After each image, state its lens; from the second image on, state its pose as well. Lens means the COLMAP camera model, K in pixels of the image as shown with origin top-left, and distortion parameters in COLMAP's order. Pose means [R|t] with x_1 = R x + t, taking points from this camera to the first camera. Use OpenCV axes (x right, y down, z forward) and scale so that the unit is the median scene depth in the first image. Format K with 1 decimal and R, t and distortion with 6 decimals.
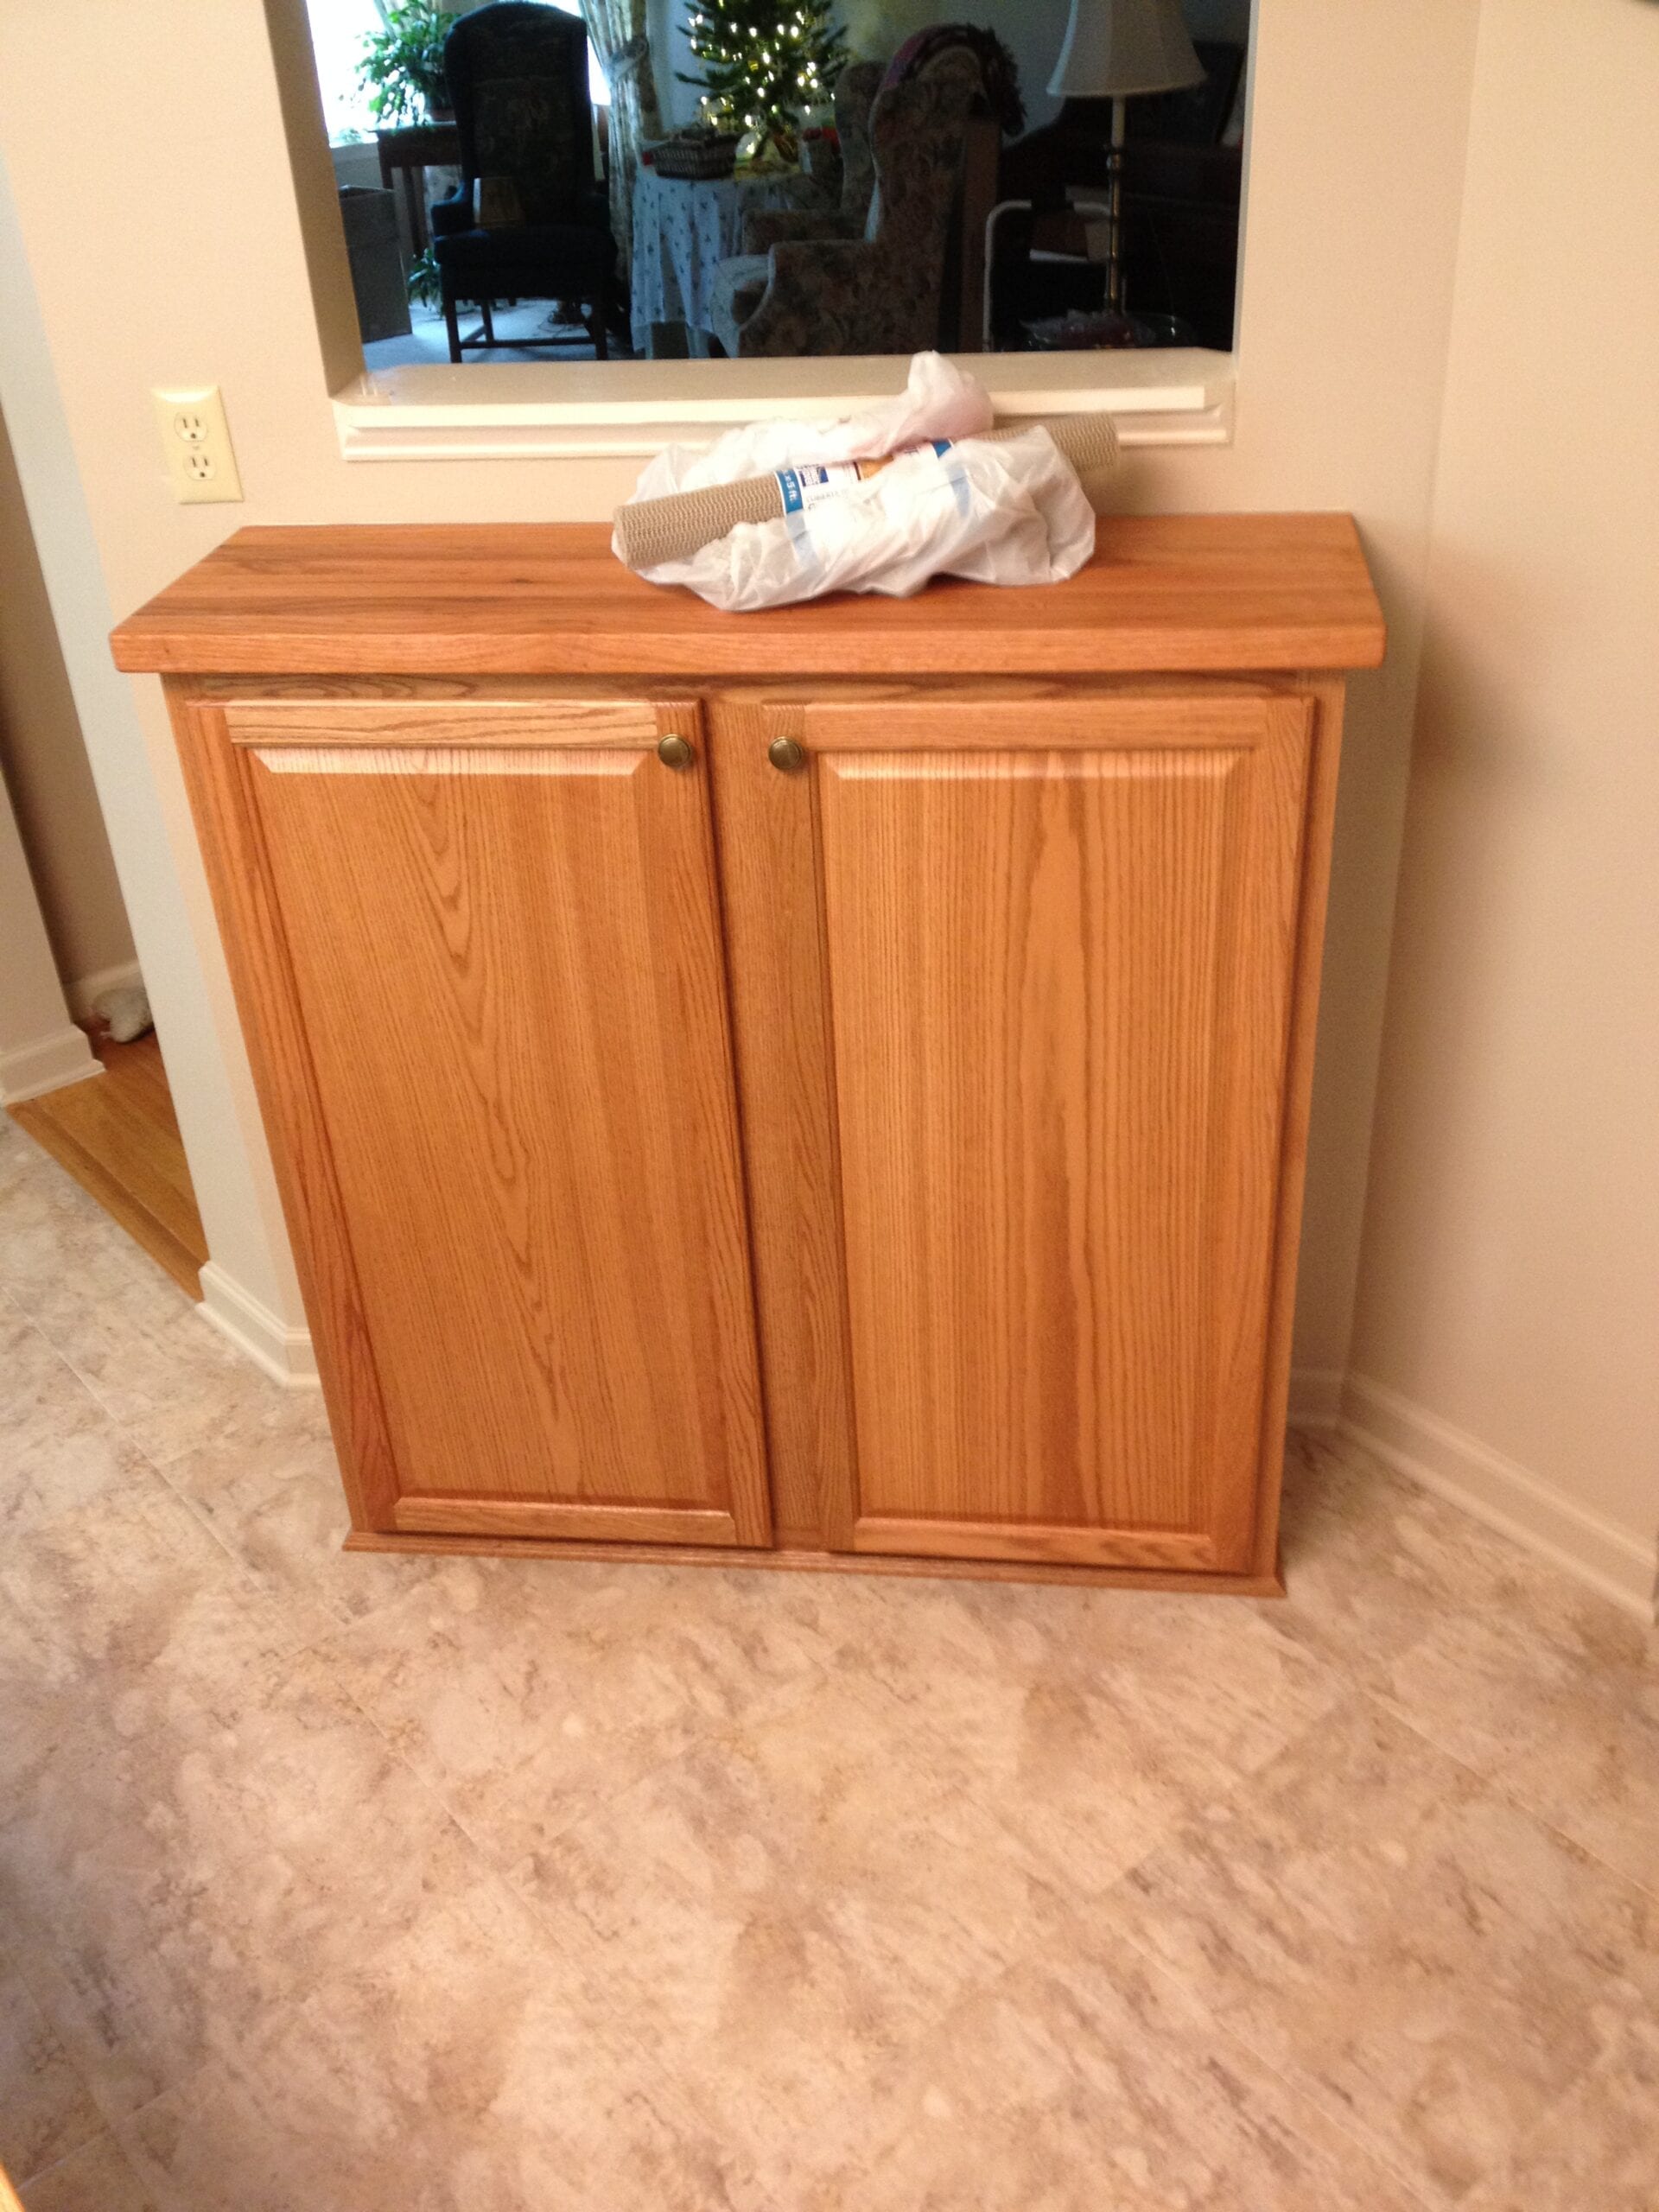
lens RADIAL K [[2072.6, 0, 838.1], [0, 2072.6, 1098.0], [0, 0, 1]] dist [0.129599, -0.247823]
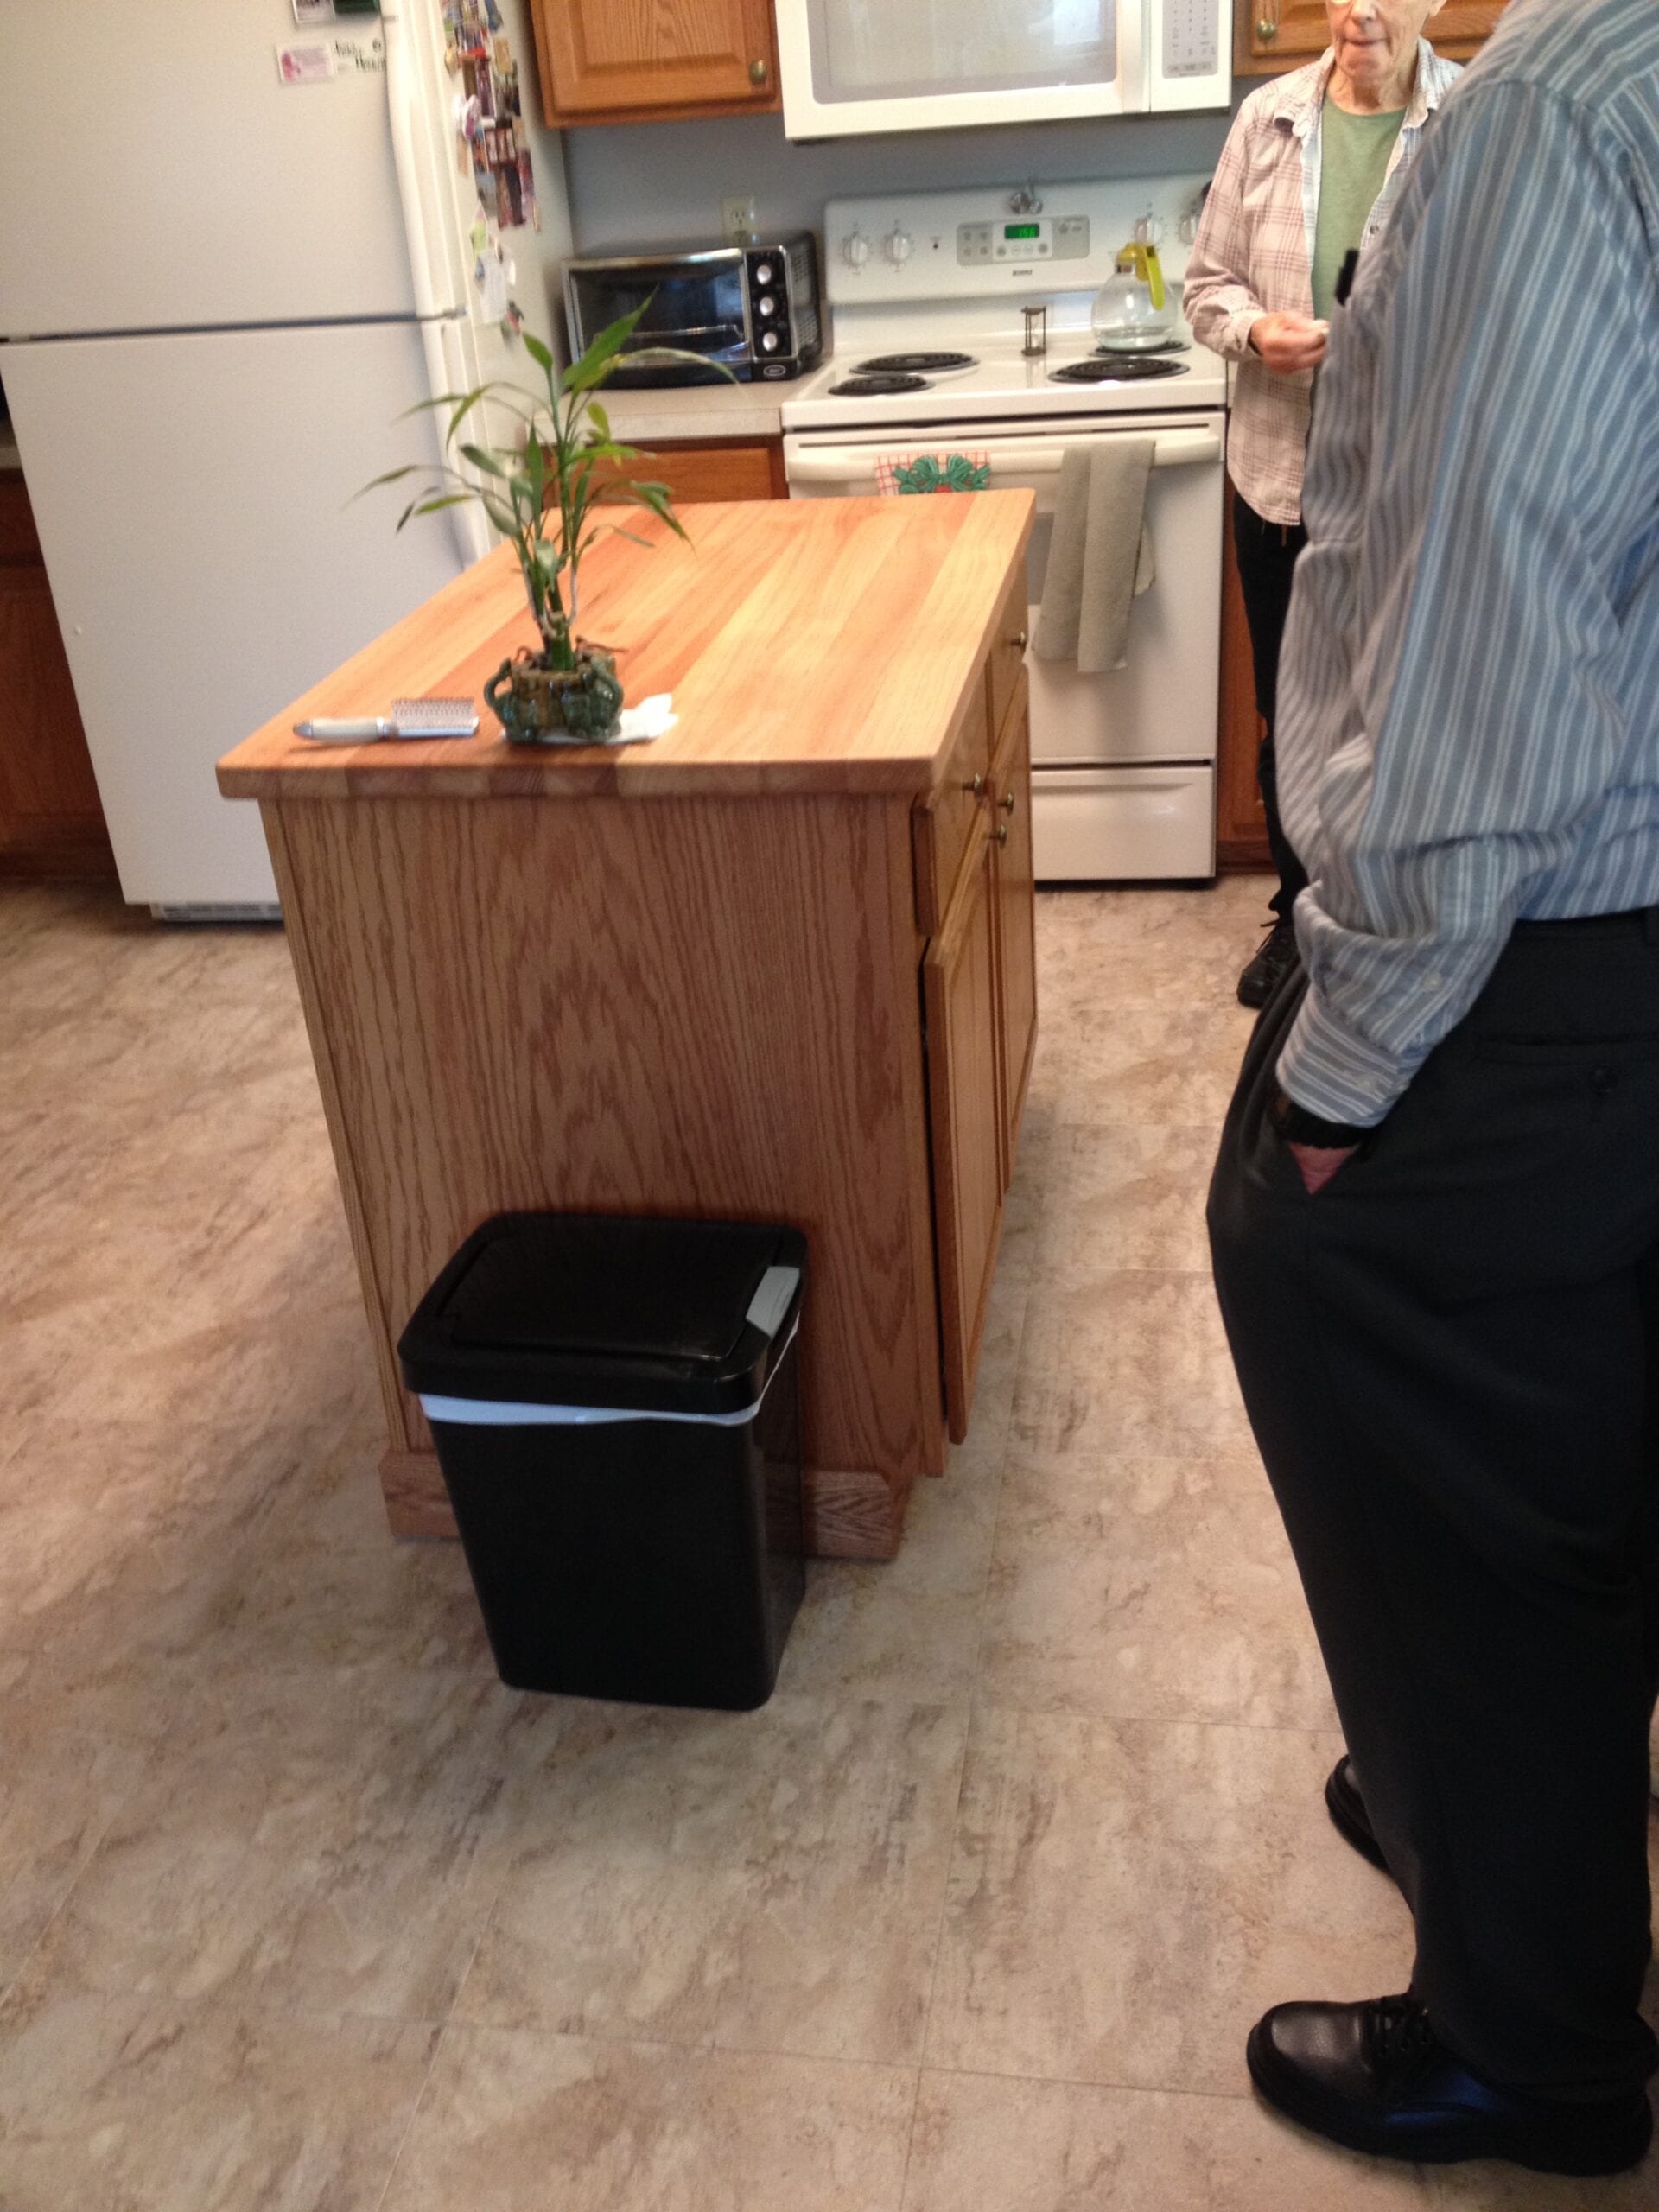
lens RADIAL K [[2072.6, 0, 838.1], [0, 2072.6, 1098.0], [0, 0, 1]] dist [0.129599, -0.247823]
pose [[-0.654553, -0.257451, 0.710830, -1.439449], [0.476574, 0.589382, 0.652308, -0.378804], [-0.586888, 0.765734, -0.263087, 0.972269]]
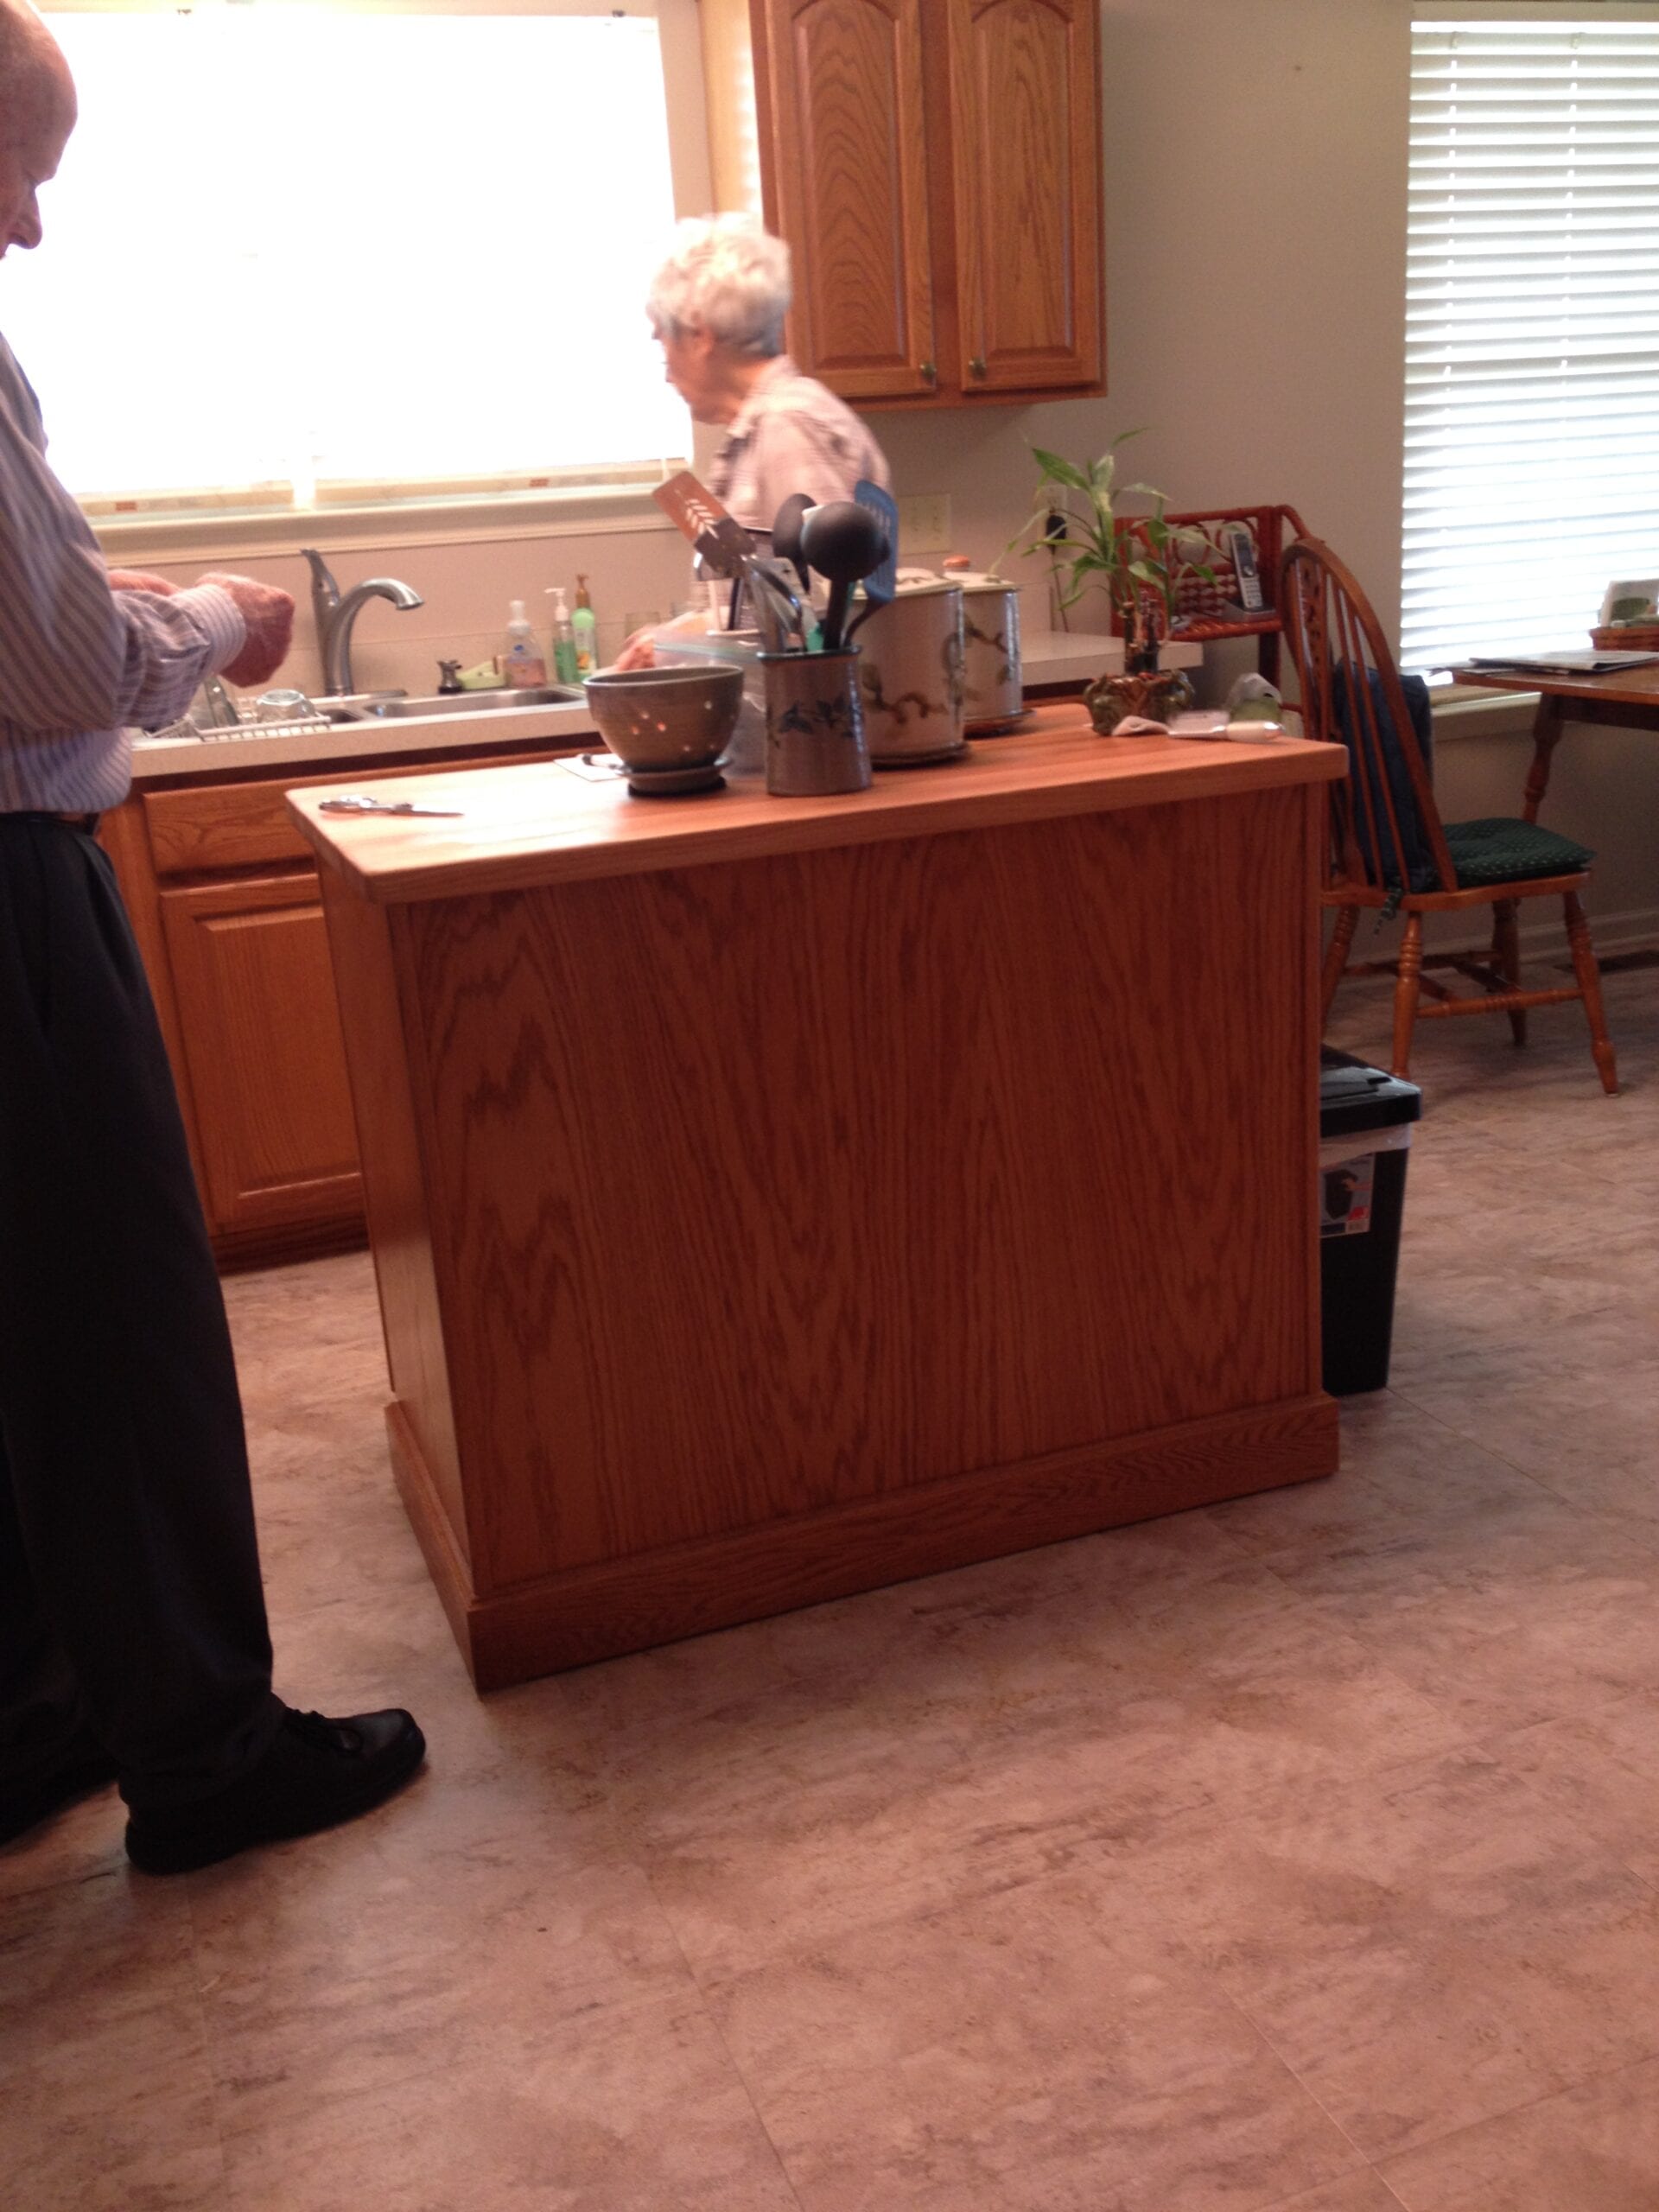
lens RADIAL K [[2072.6, 0, 838.1], [0, 2072.6, 1098.0], [0, 0, 1]] dist [0.129599, -0.247823]
pose [[-0.308841, 0.339827, -0.888333, 0.780437], [-0.426903, 0.785095, 0.448753, -0.211341], [0.849924, 0.517825, -0.097397, 0.727856]]
